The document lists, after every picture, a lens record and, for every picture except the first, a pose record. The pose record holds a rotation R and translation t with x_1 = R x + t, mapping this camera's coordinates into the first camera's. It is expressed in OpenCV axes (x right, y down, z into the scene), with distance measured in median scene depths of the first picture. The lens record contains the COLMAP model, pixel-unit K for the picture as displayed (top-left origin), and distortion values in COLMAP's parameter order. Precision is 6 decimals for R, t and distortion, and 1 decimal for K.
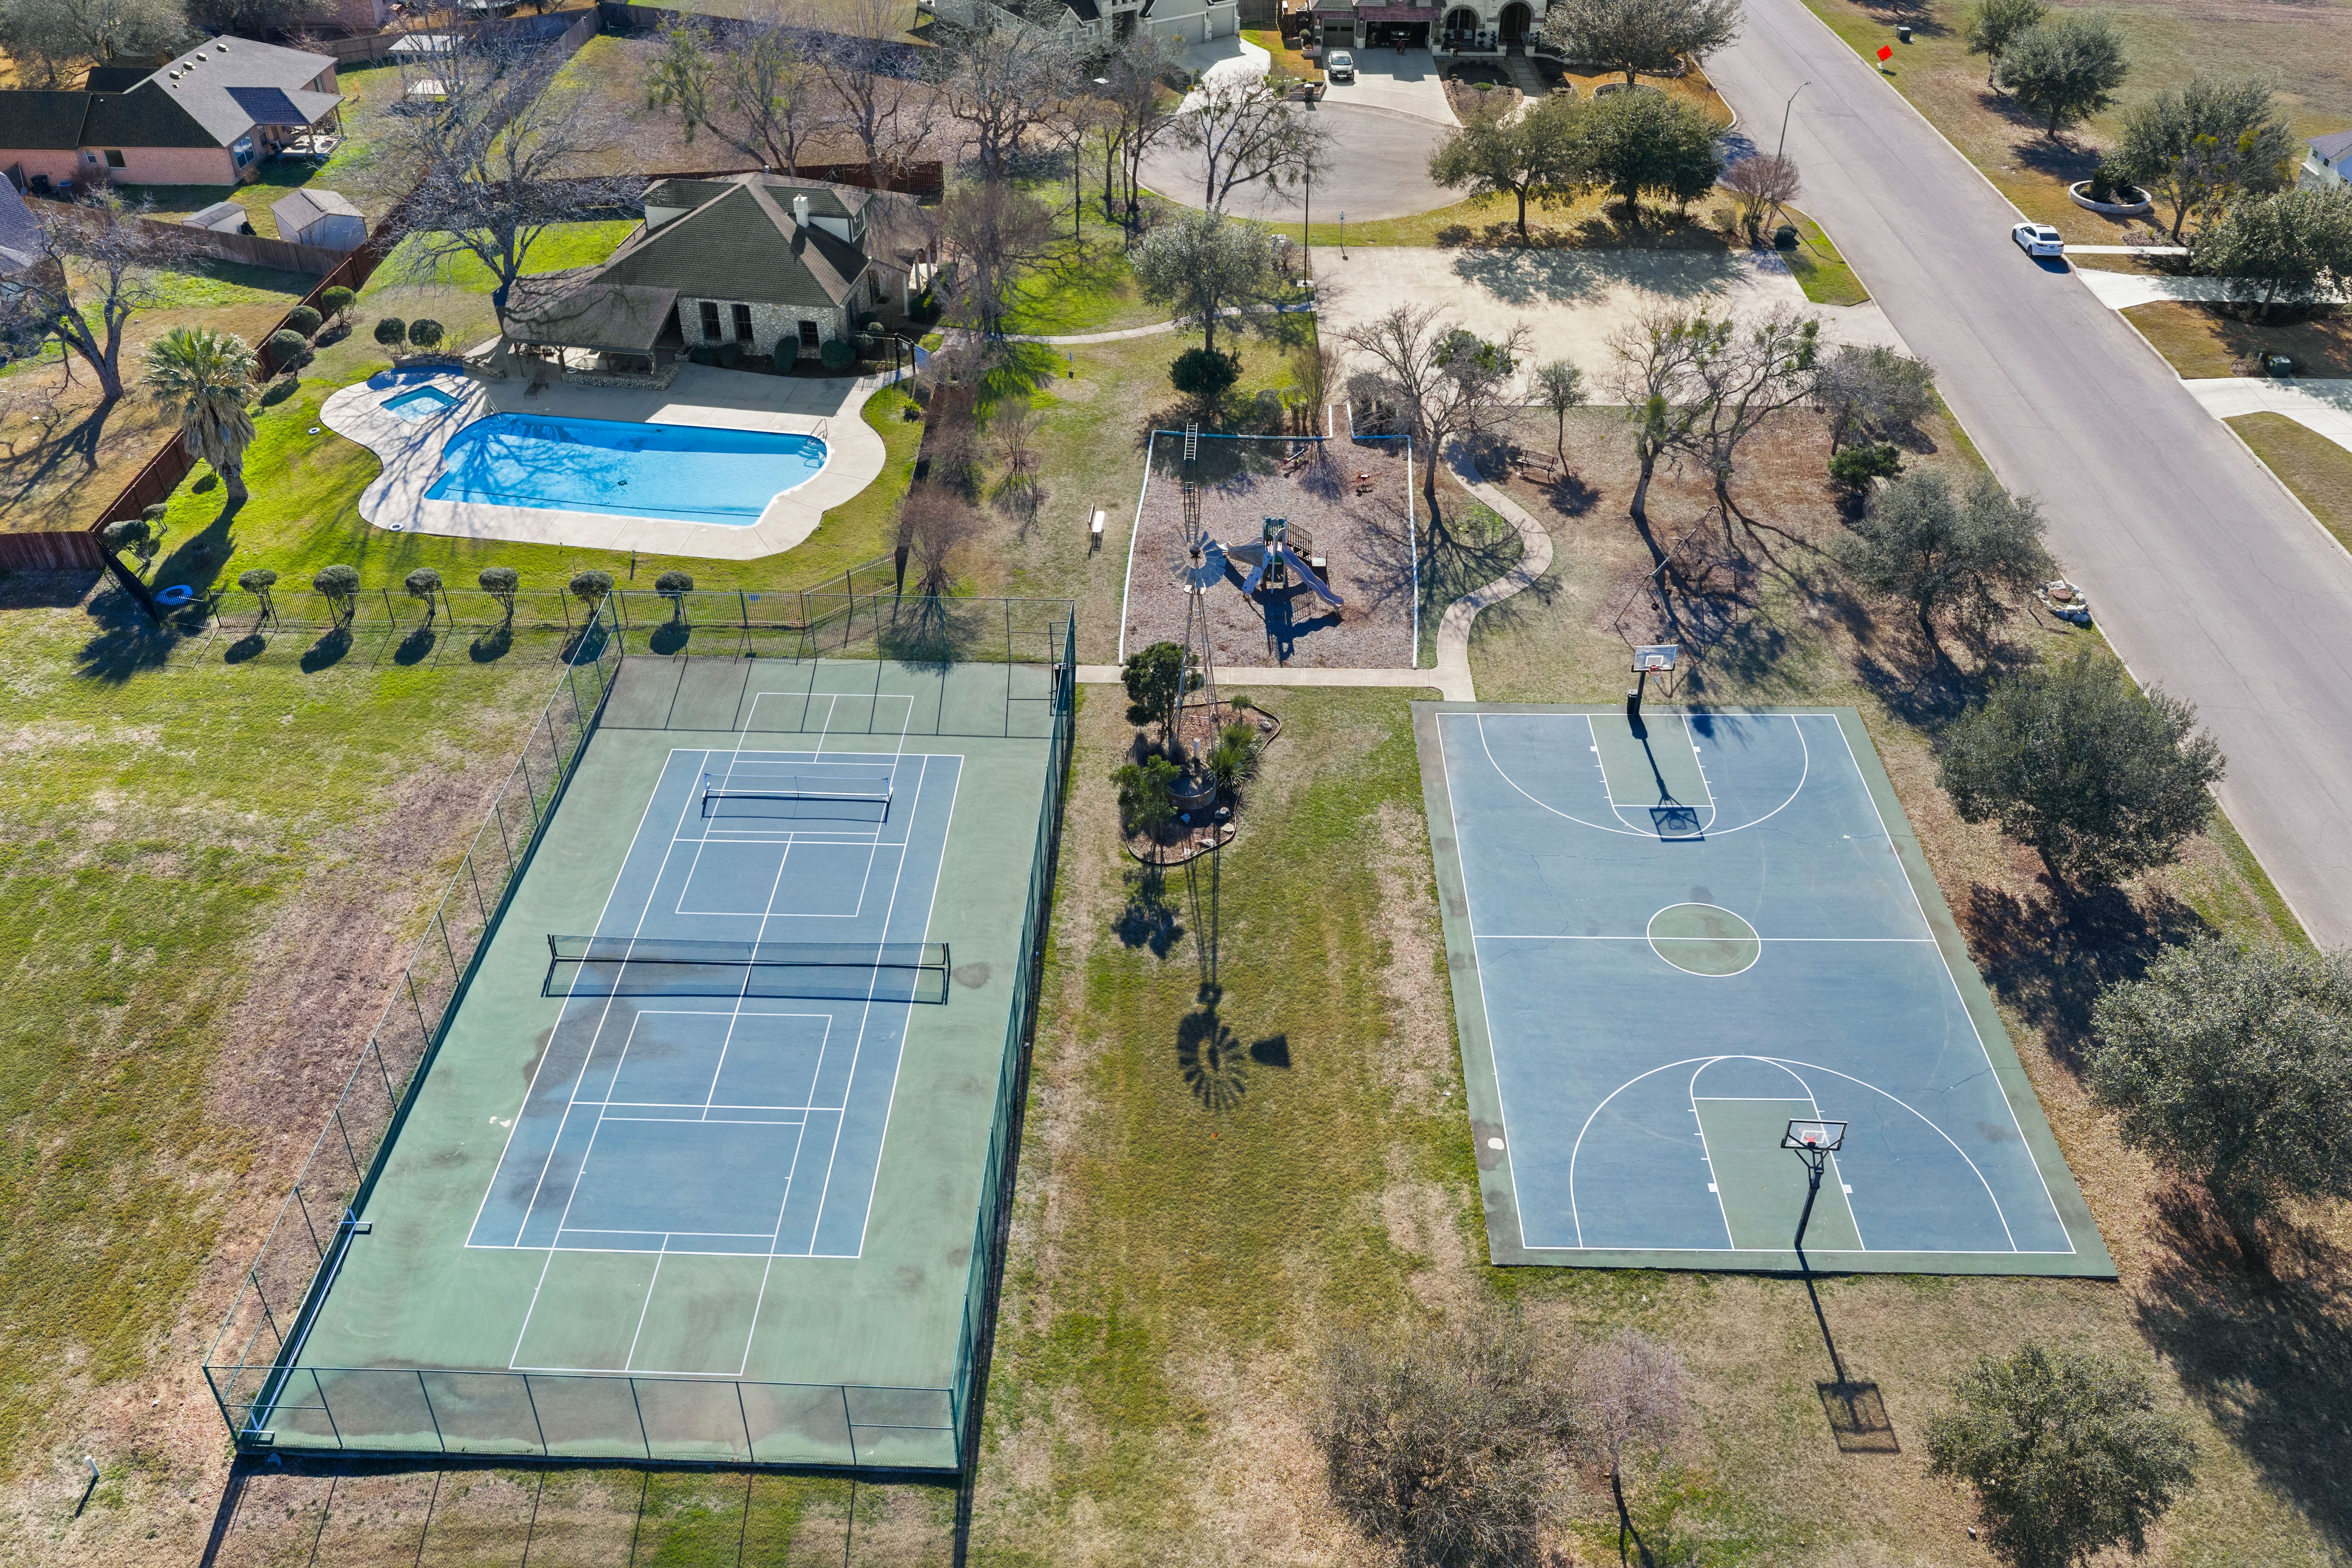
lens RADIAL K [[1986.4, 0, 1176.0], [0, 1986.4, 784.0], [0, 0, 1]] dist [0.002867, -0.002866]
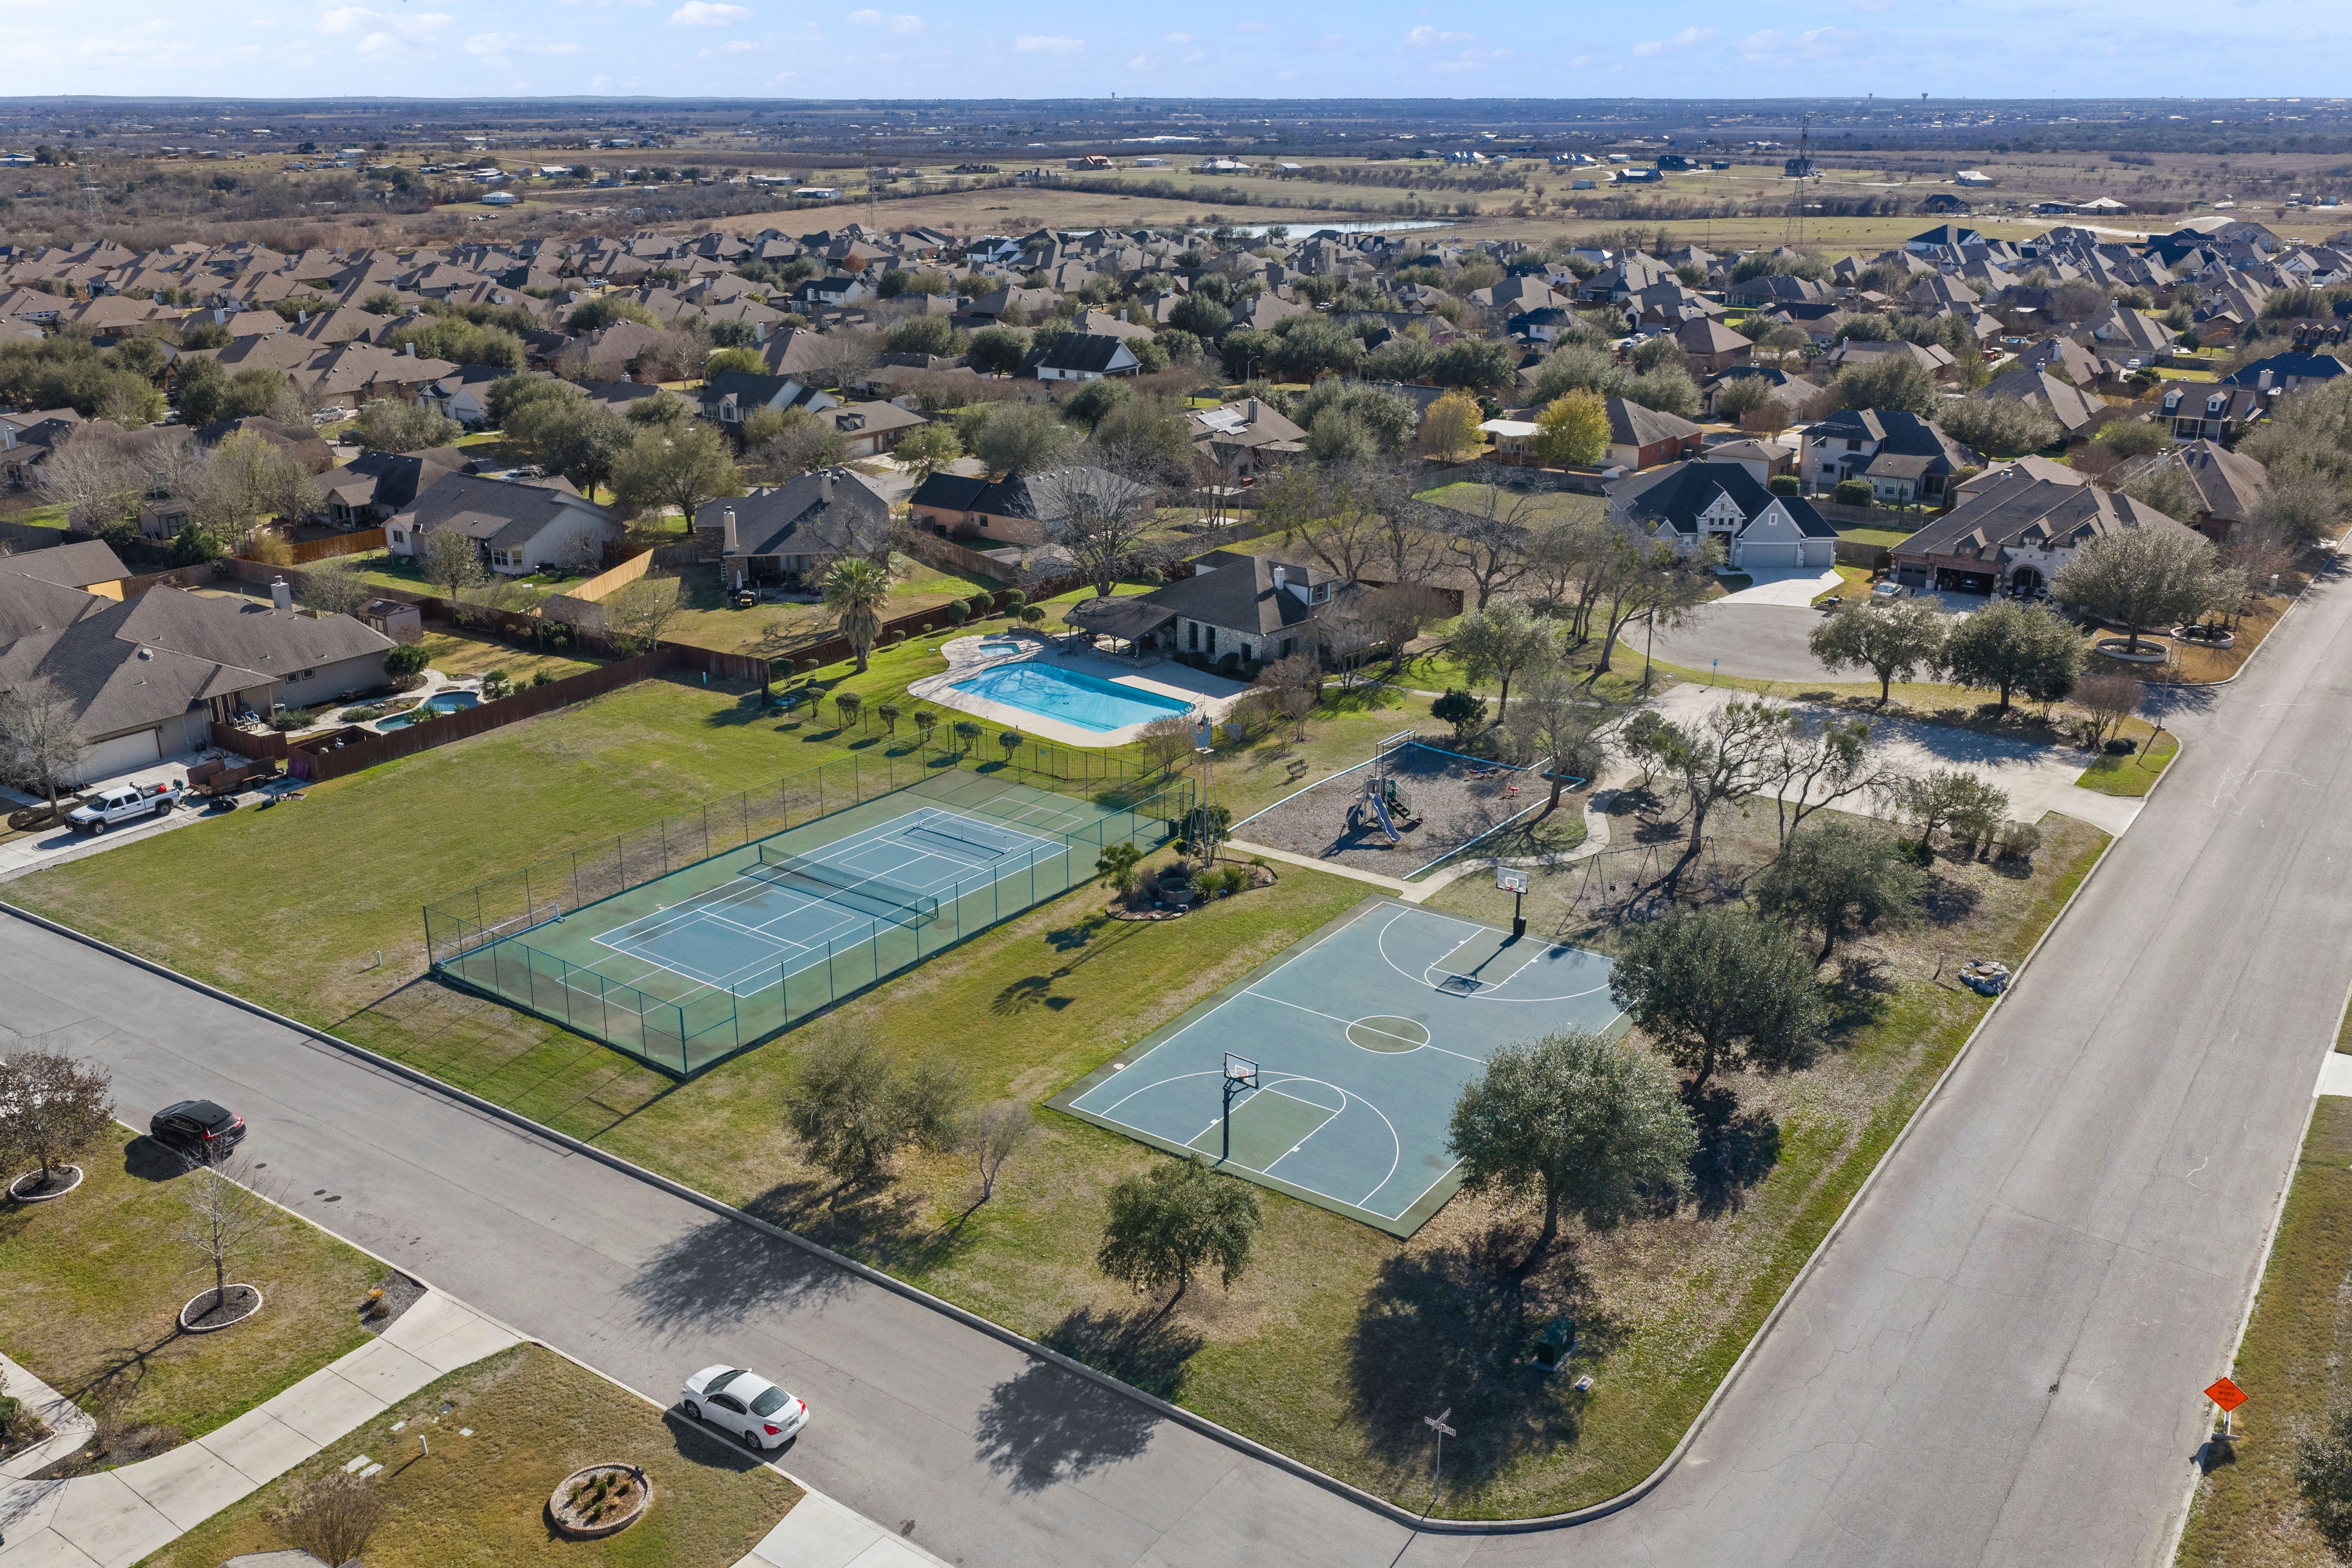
lens RADIAL K [[1986.4, 0, 1176.0], [0, 1986.4, 784.0], [0, 0, 1]] dist [0.002867, -0.002866]
pose [[0.820018, 0.181979, -0.542635, 0.614886], [-0.336101, 0.920519, -0.199201, 0.172738], [0.463256, 0.345728, 0.816006, -0.154519]]
